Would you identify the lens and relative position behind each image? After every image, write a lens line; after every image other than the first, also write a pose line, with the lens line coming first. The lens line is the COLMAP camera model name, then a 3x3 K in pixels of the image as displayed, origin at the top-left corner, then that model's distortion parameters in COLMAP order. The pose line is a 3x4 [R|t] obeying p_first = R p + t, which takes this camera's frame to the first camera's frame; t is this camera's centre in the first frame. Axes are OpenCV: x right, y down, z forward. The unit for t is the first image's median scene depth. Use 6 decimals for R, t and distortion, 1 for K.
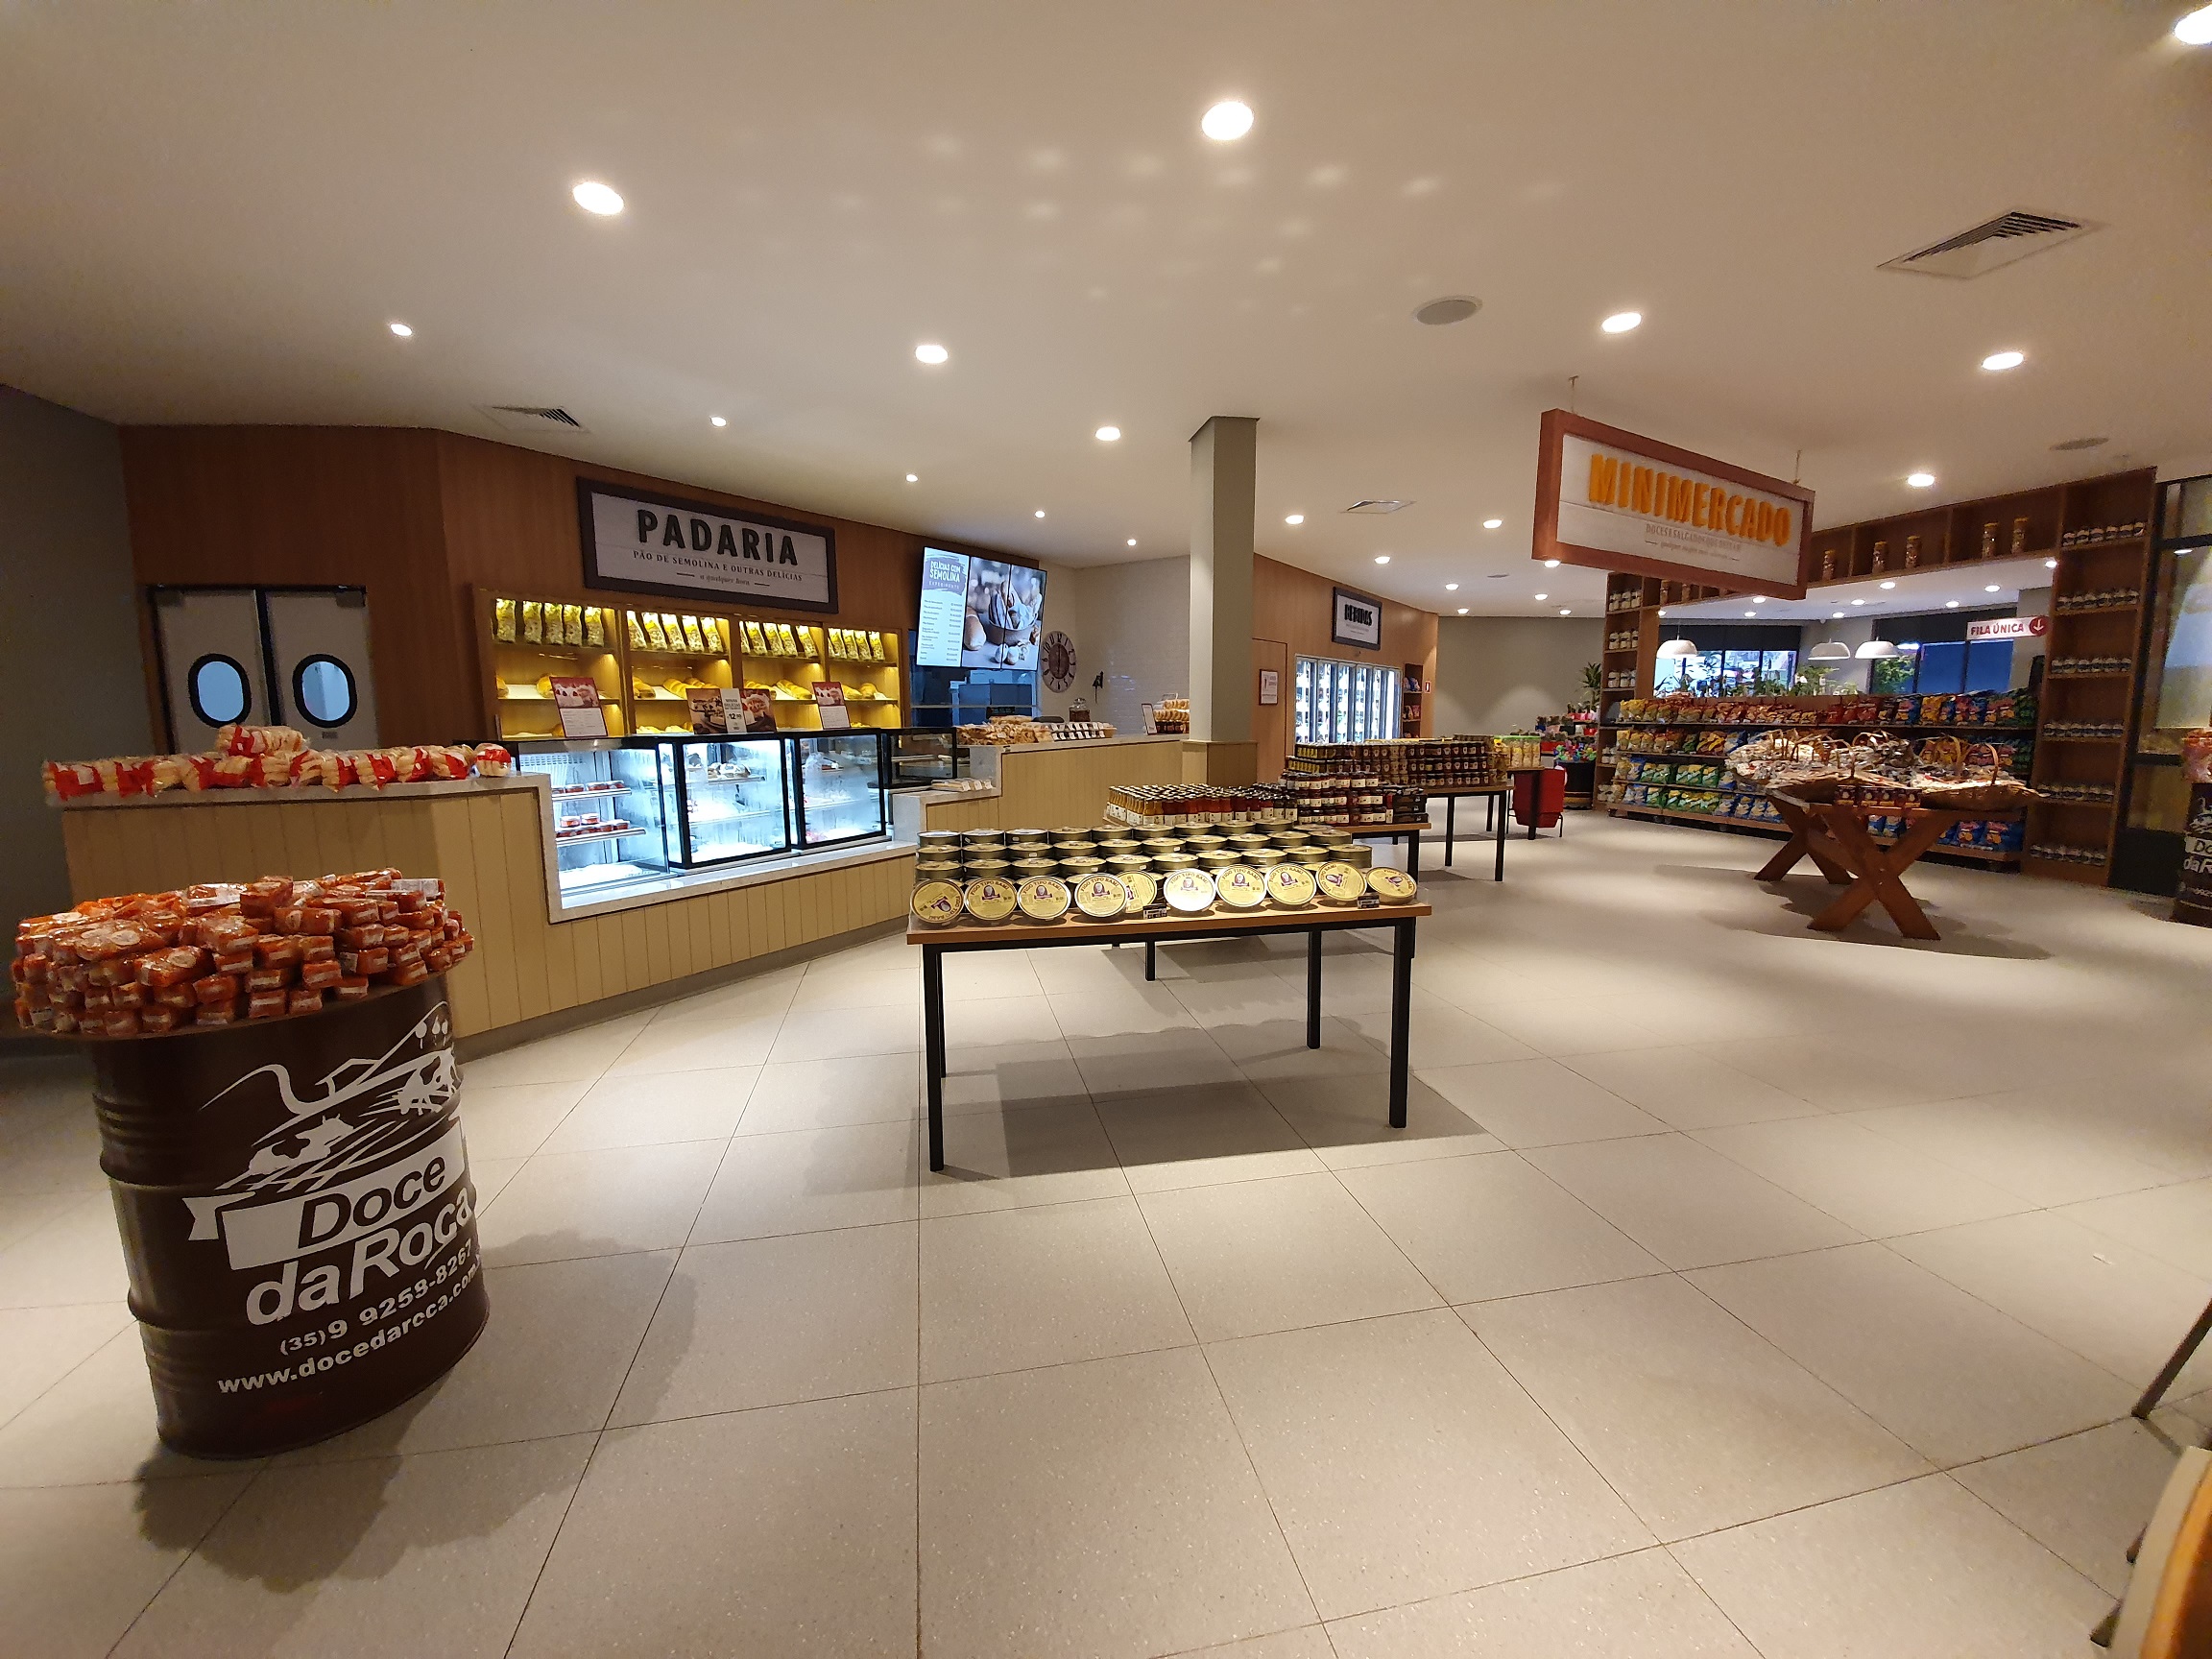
lens RADIAL K [[865.8, 0, 1082.2], [0, 865.8, 826.4], [0, 0, 1]] dist [0.005849, -0.016285]
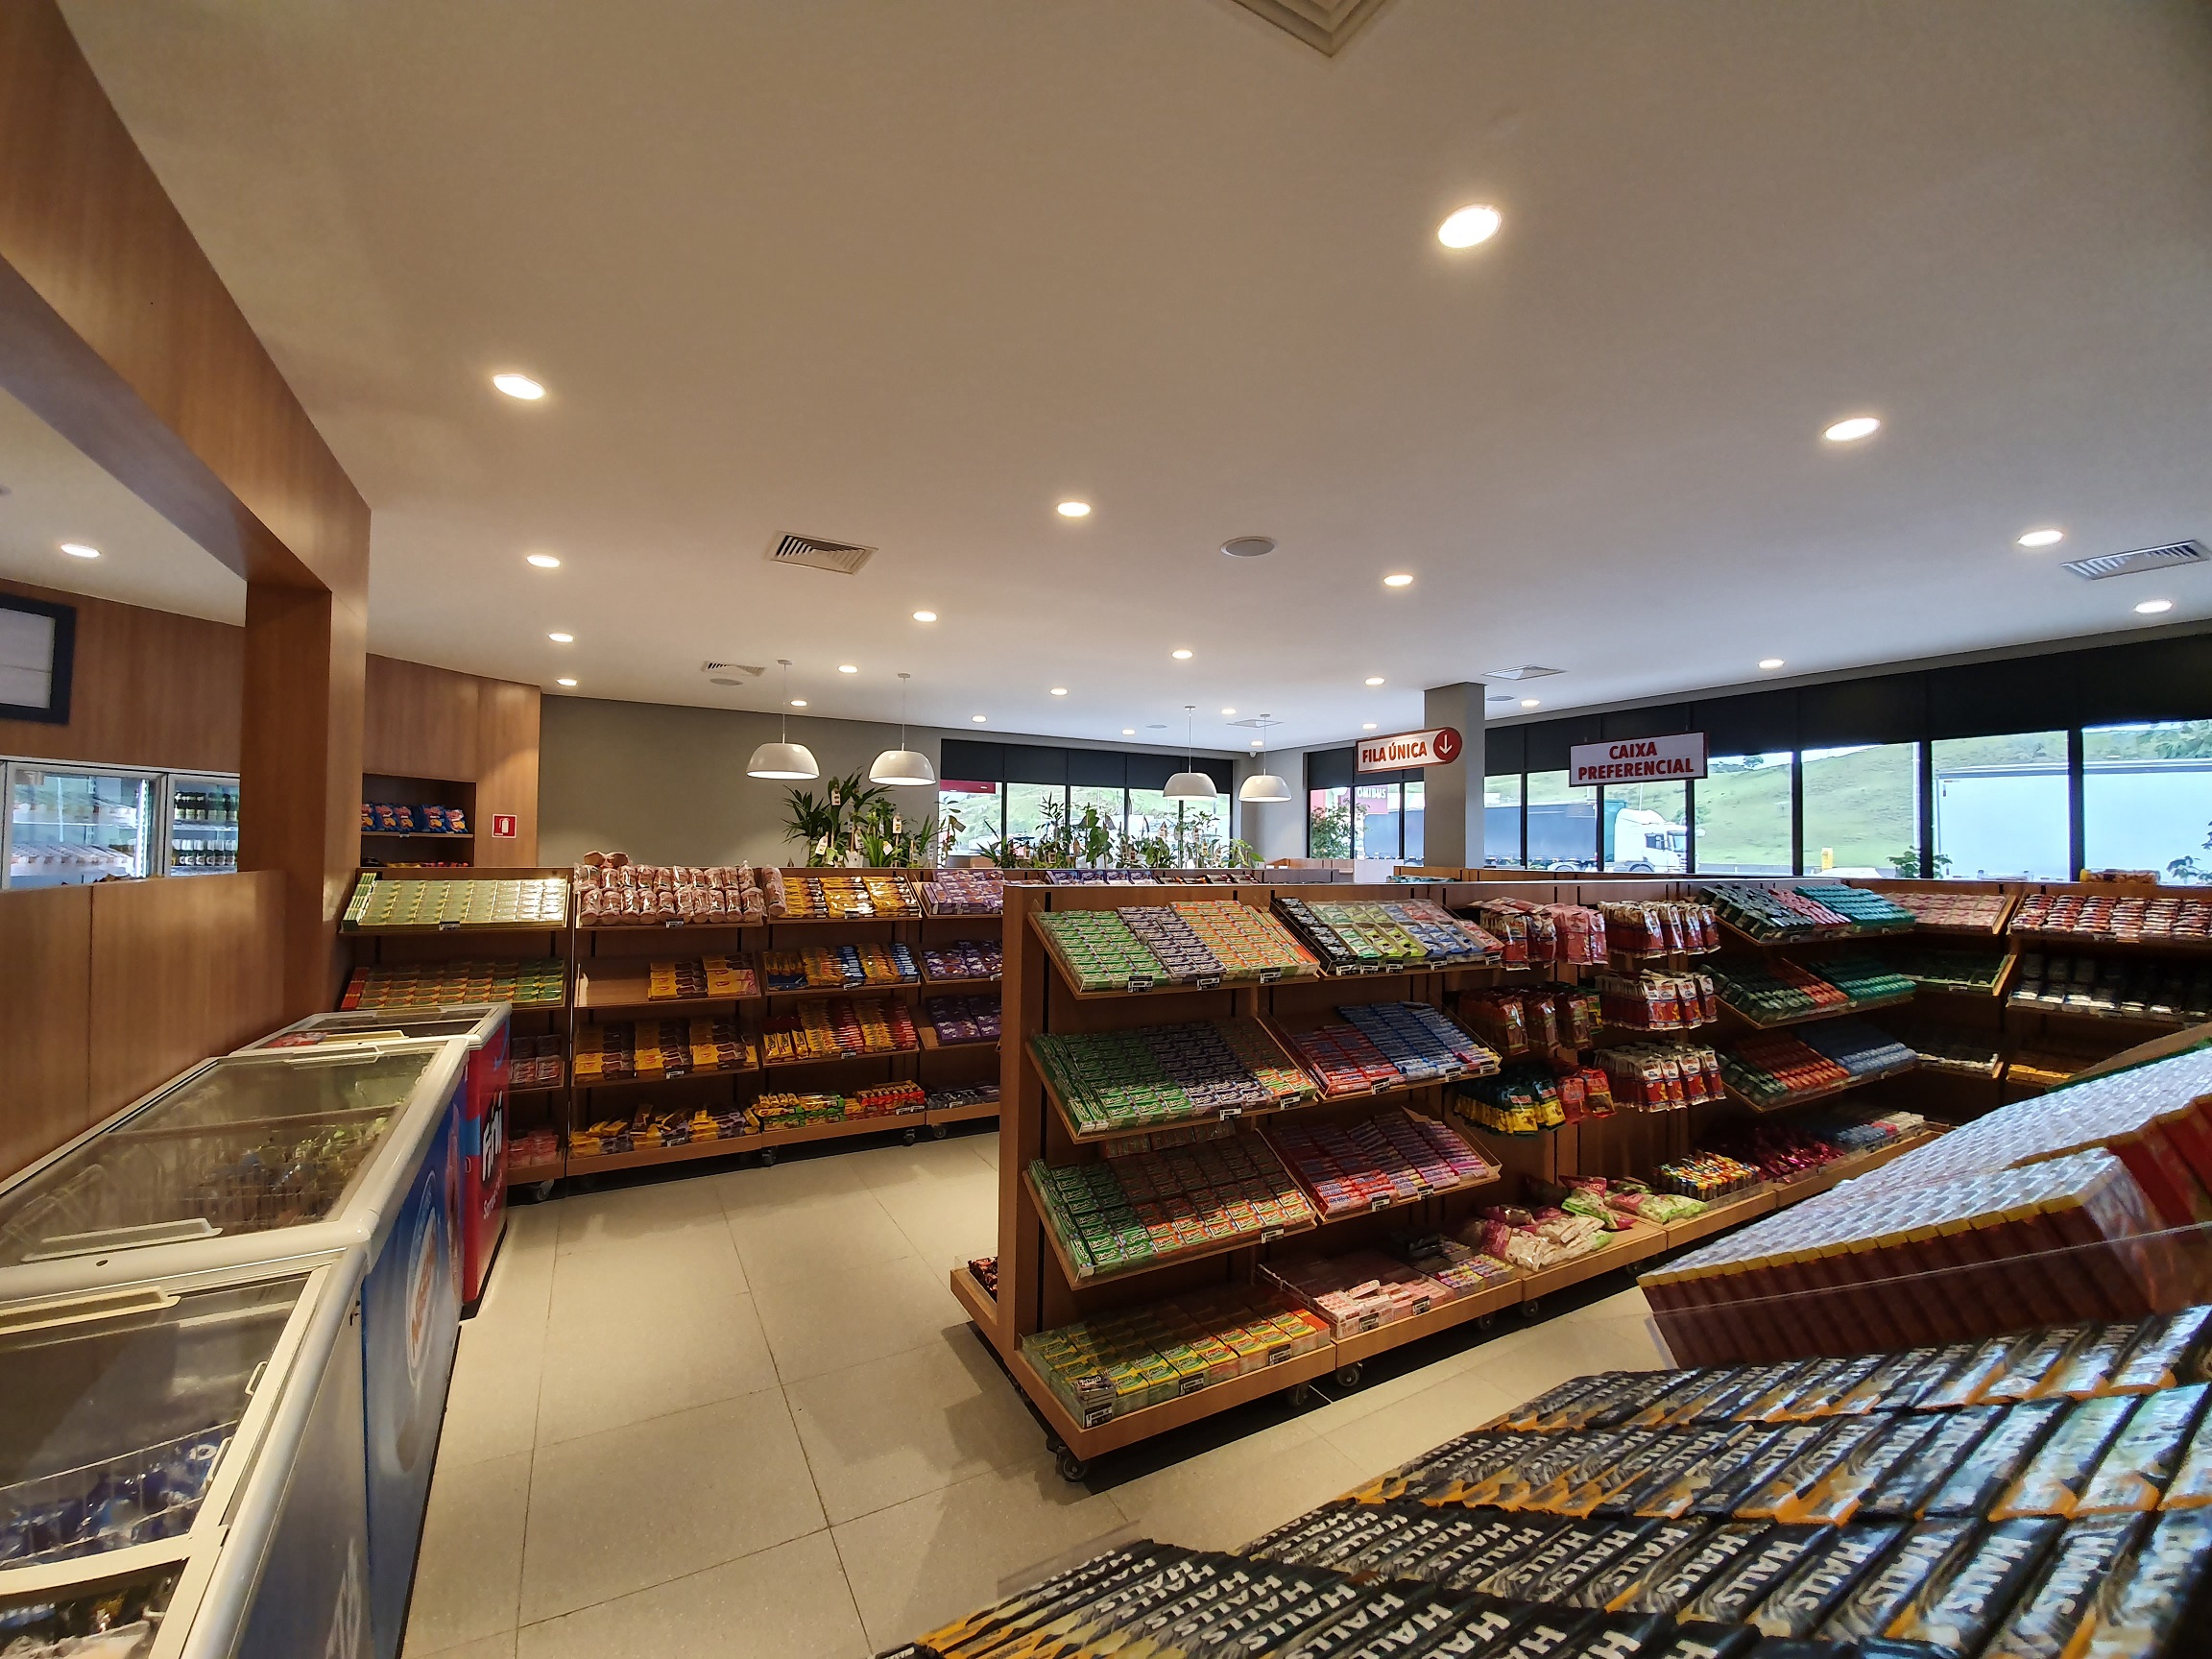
lens RADIAL K [[866.6, 0, 1078.9], [0, 866.6, 833.6], [0, 0, 1]] dist [0.000886, -0.011644]
pose [[0.948264, 0.031476, 0.315919, 1.303240], [0.018266, 0.988016, -0.153265, -0.172806], [-0.316957, 0.151106, 0.936325, 0.995545]]
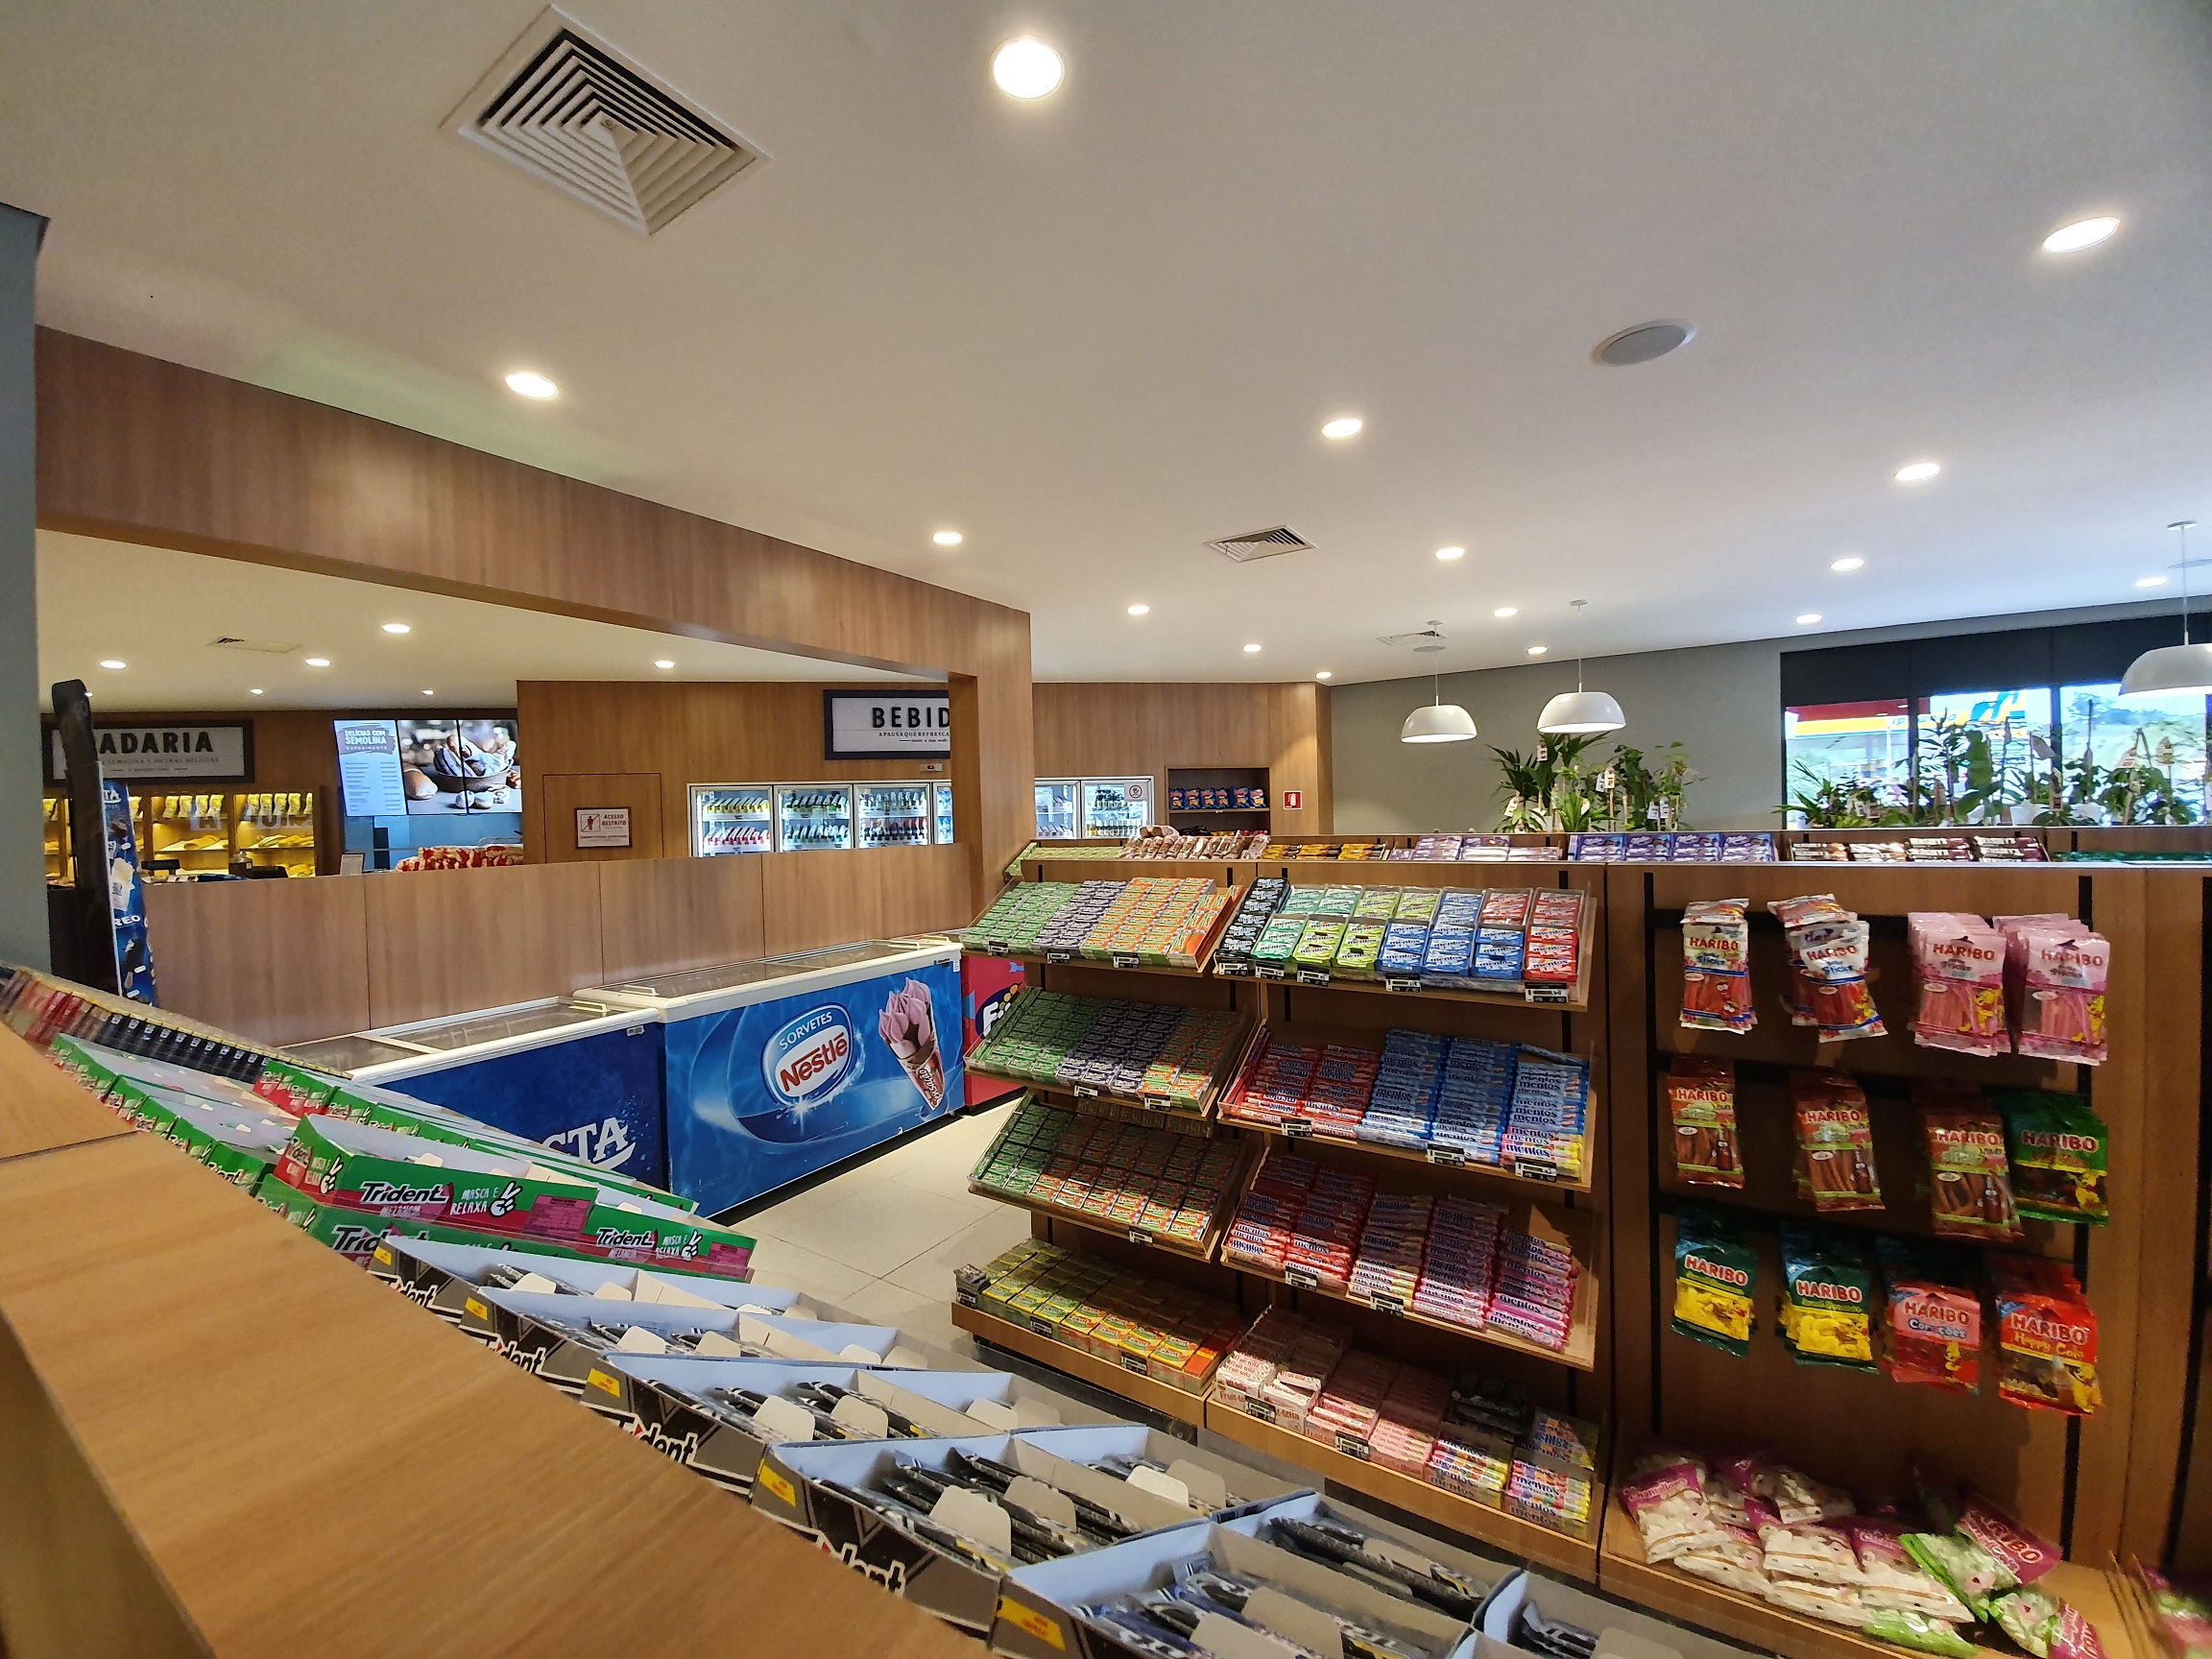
lens RADIAL K [[866.6, 0, 1078.9], [0, 866.6, 833.6], [0, 0, 1]] dist [0.000886, -0.011644]
pose [[0.718739, 0.004300, -0.695266, 1.695899], [-0.074762, 0.994661, -0.071134, -0.190849], [0.691248, 0.103106, 0.715223, 1.057424]]
